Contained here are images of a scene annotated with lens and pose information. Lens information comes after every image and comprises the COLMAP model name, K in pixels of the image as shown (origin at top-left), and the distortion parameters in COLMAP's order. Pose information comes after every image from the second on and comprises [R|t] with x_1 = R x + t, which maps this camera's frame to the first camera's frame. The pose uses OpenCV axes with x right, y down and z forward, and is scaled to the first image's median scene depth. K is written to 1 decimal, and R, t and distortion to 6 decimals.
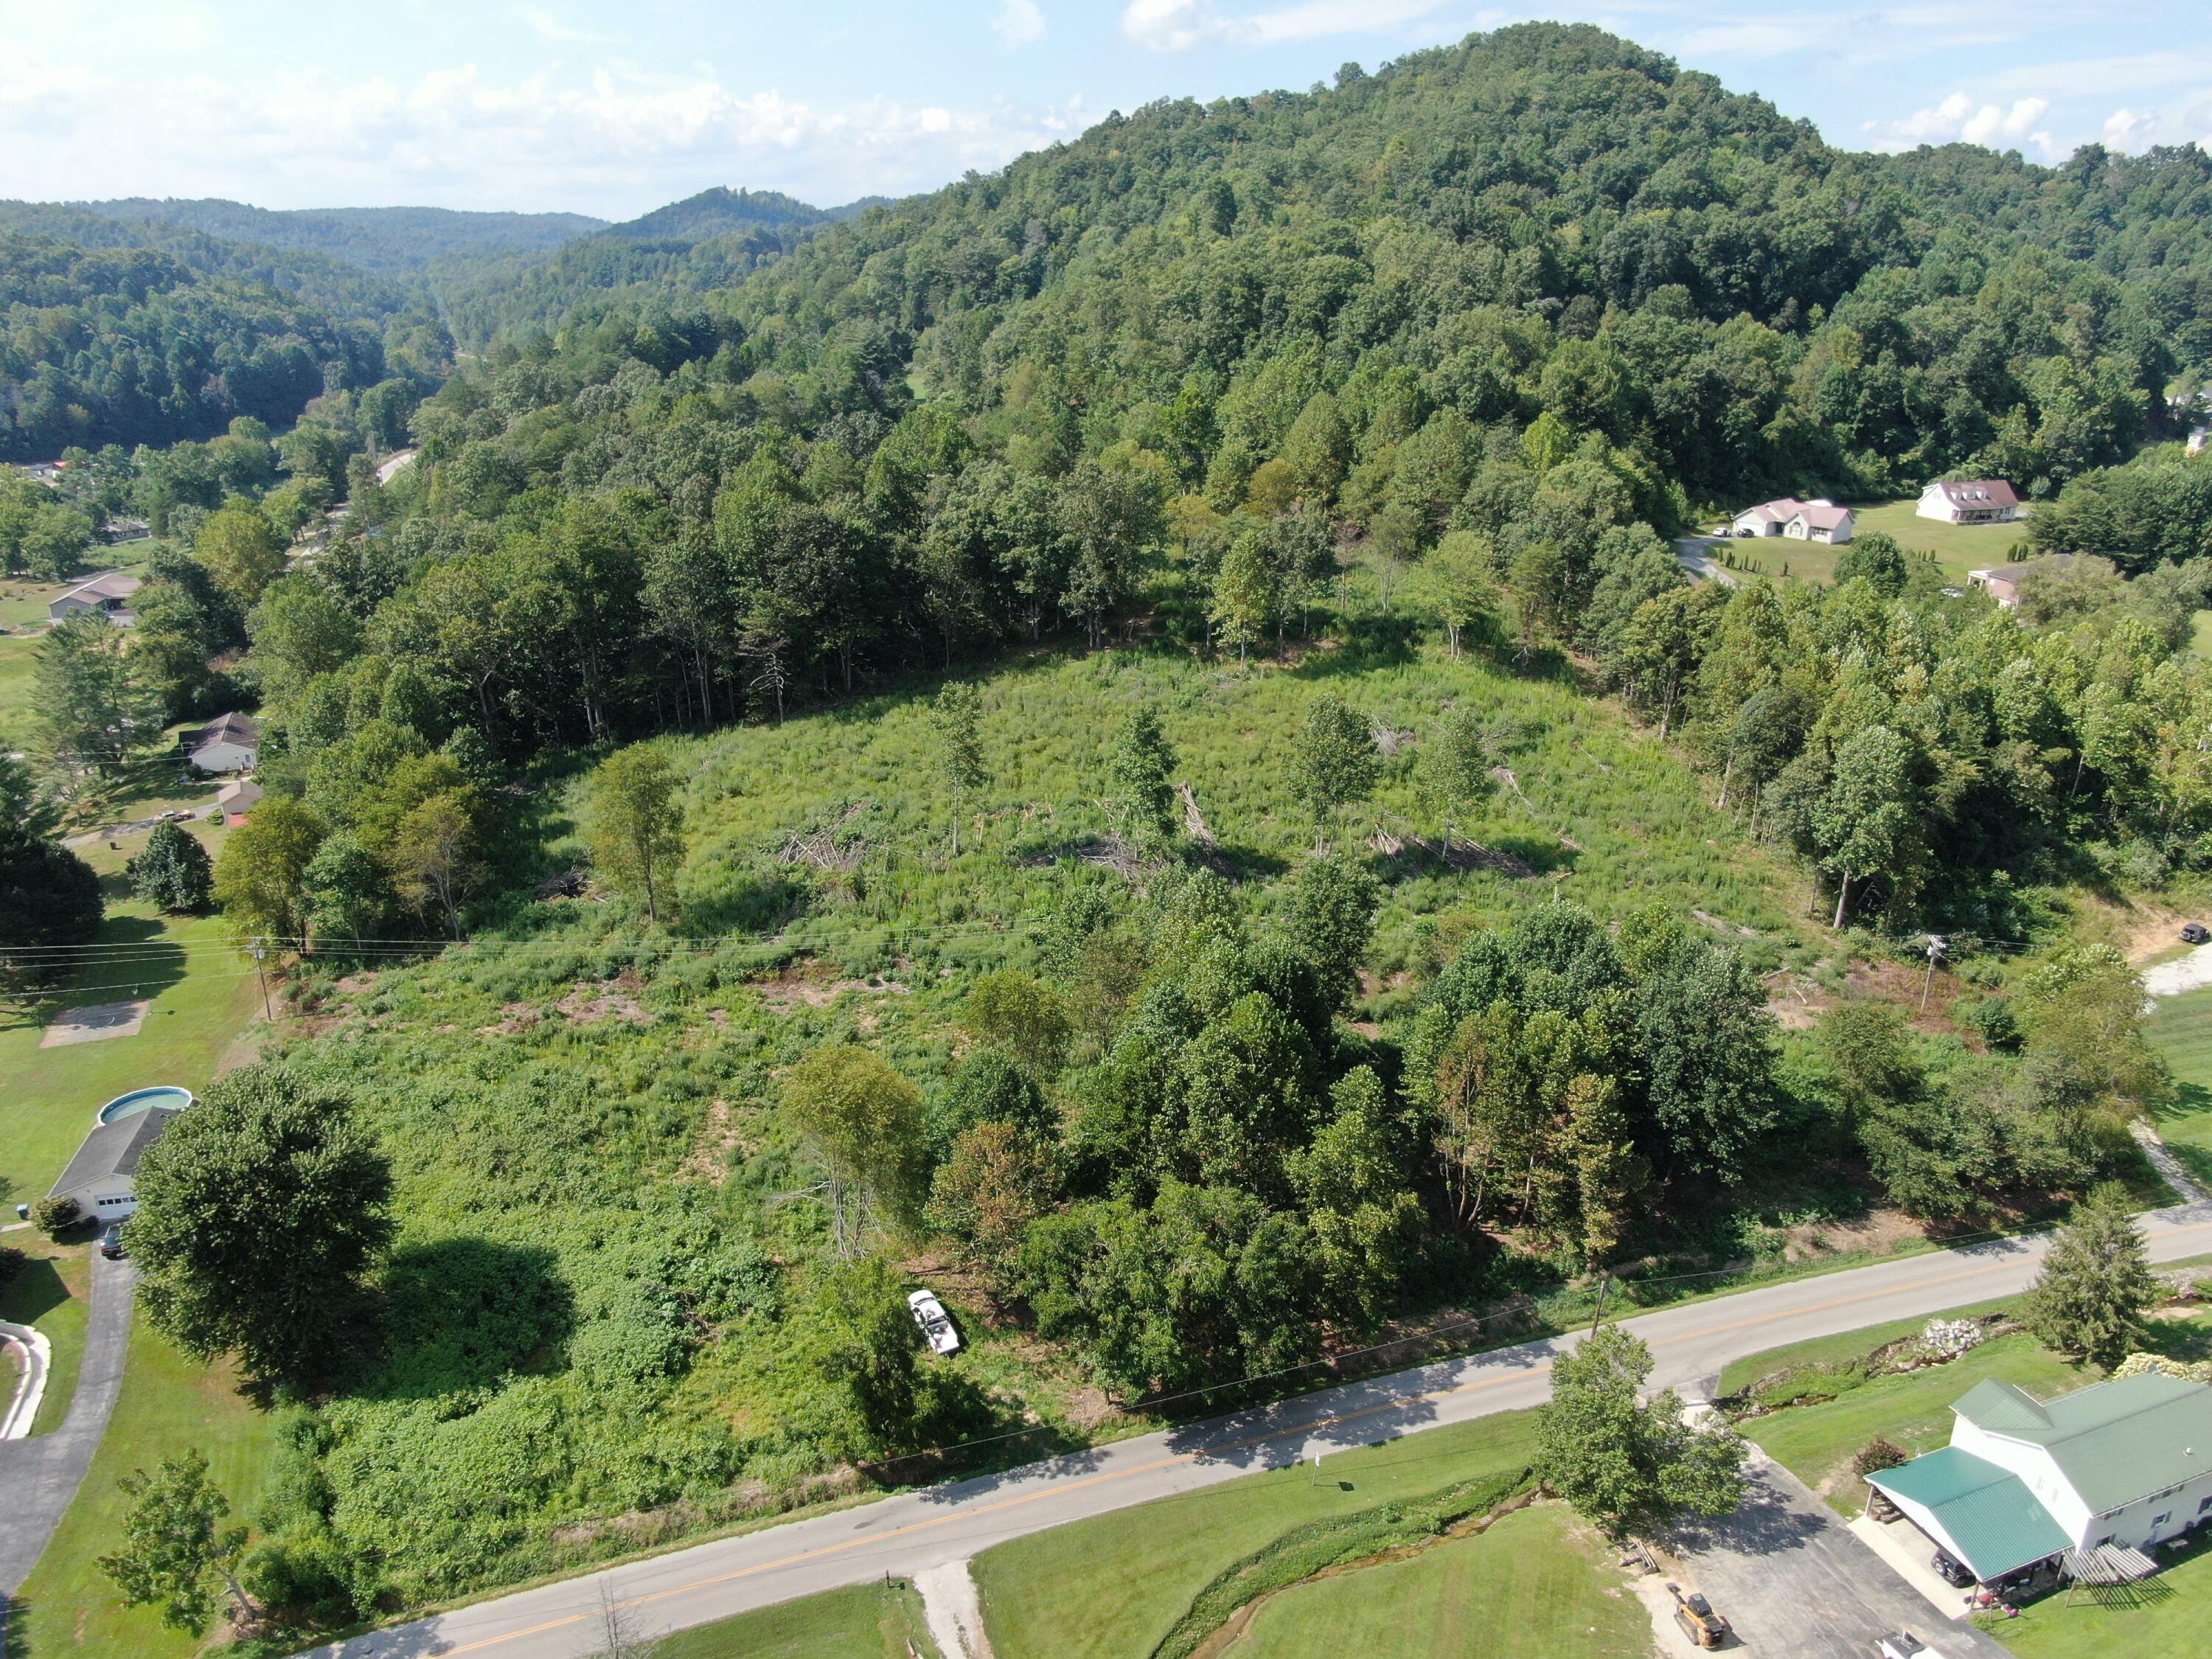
lens RADIAL K [[1602.3, 0, 1098.2], [0, 1602.3, 834.9], [0, 0, 1]] dist [-0.027230, 0.010402]
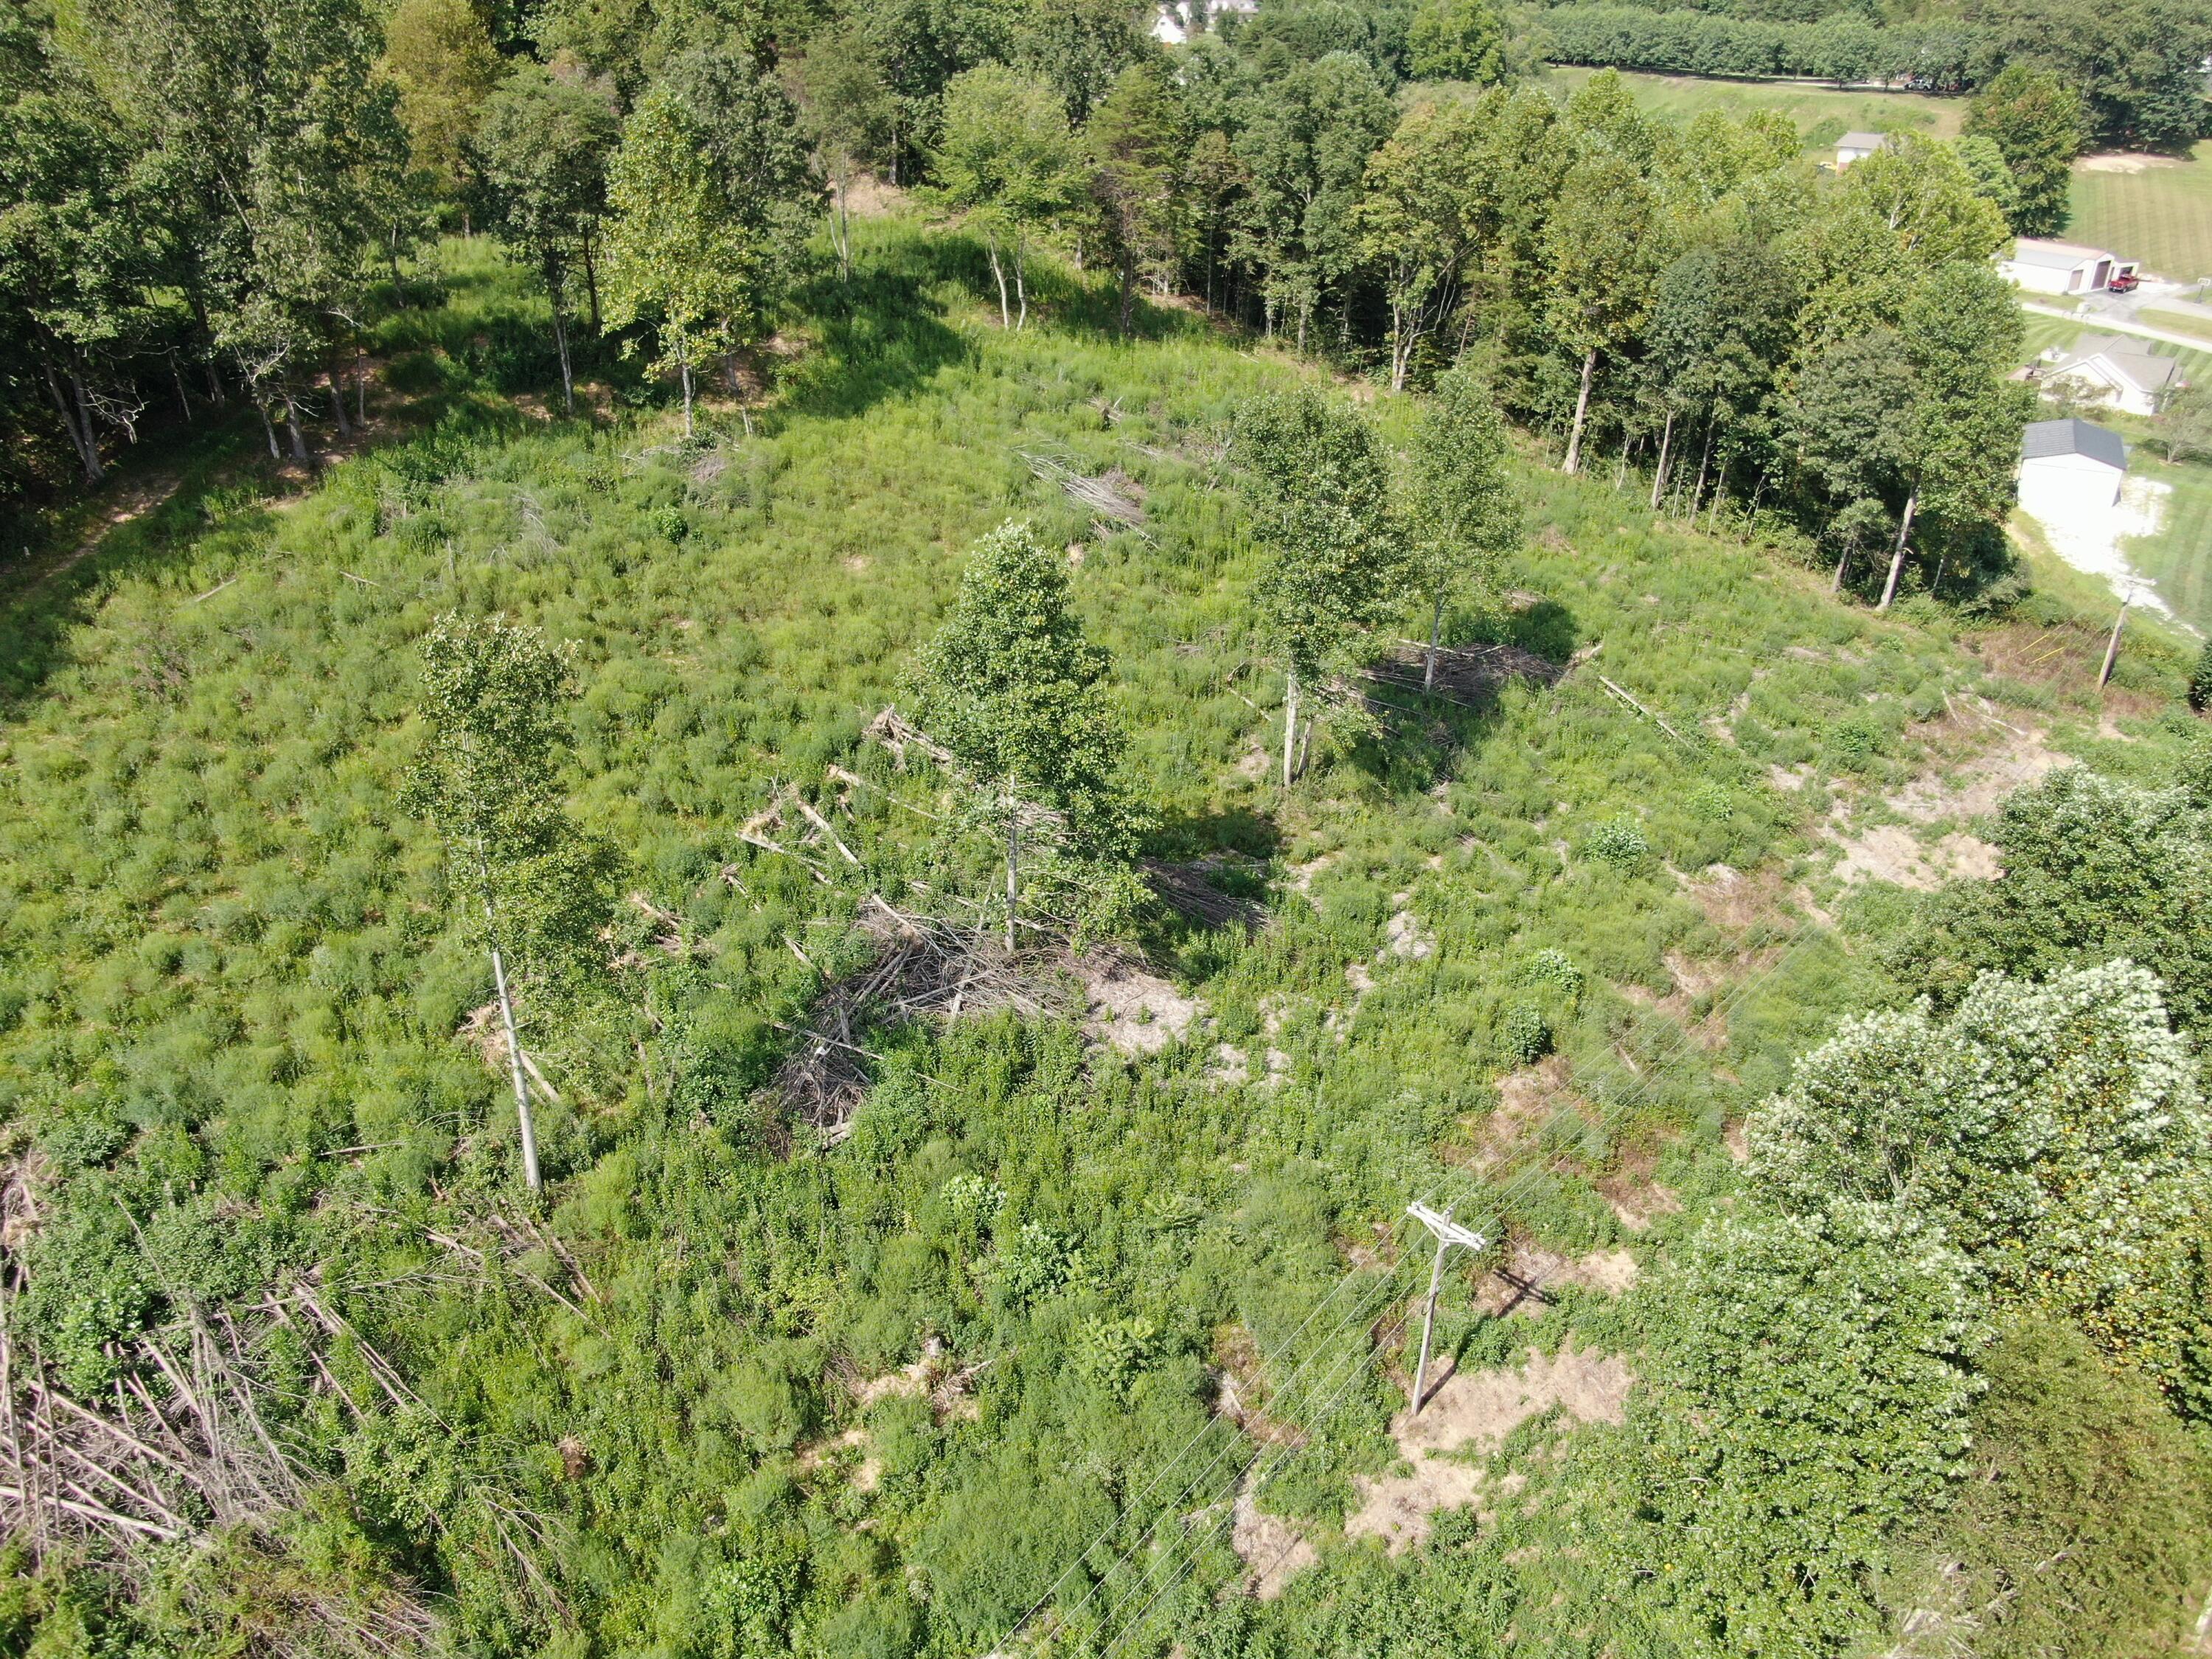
lens RADIAL K [[1586.6, 0, 1112.3], [0, 1586.6, 831.4], [0, 0, 1]] dist [-0.020167, 0.005469]
pose [[0.691652, -0.362104, 0.624899, -0.150191], [0.260946, 0.932076, 0.251280, -0.082126], [-0.673443, -0.010734, 0.739161, 0.615005]]
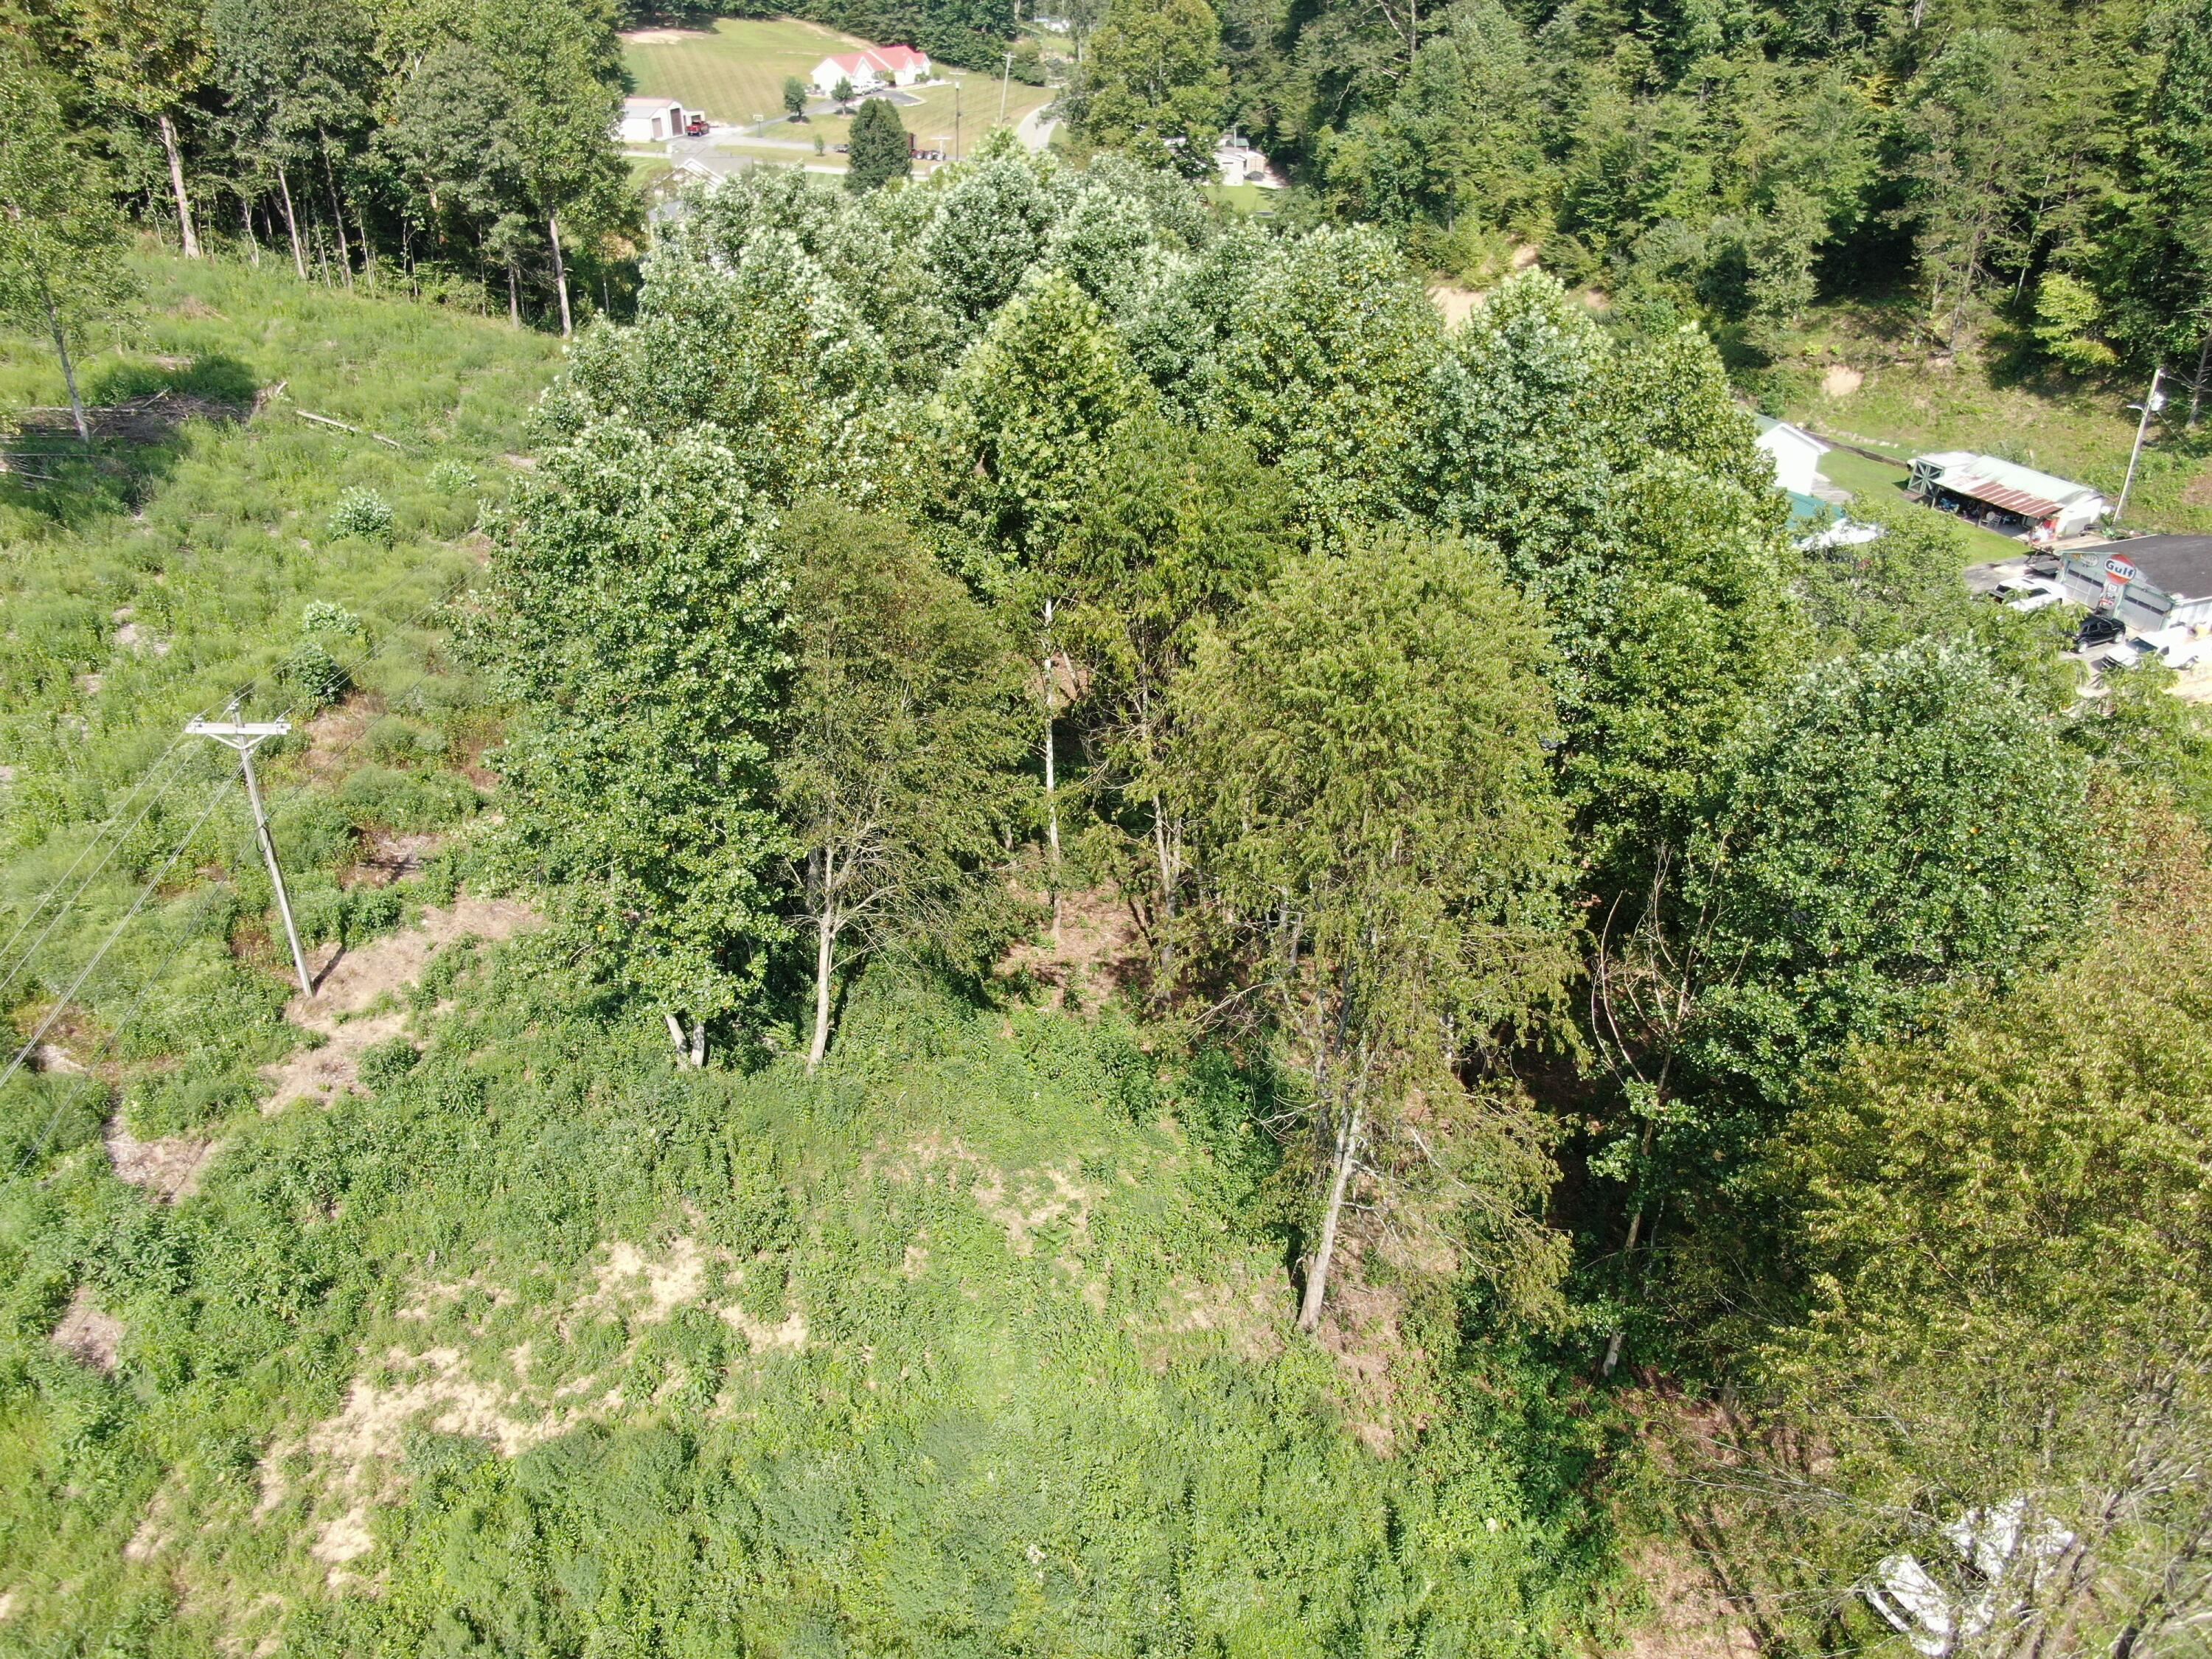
lens RADIAL K [[1602.3, 0, 1098.2], [0, 1602.3, 834.9], [0, 0, 1]] dist [-0.027230, 0.010402]
pose [[-0.003423, -0.498758, 0.866734, -0.170588], [0.347406, 0.812161, 0.468726, -0.004434], [-0.937709, 0.302713, 0.170491, 0.622675]]
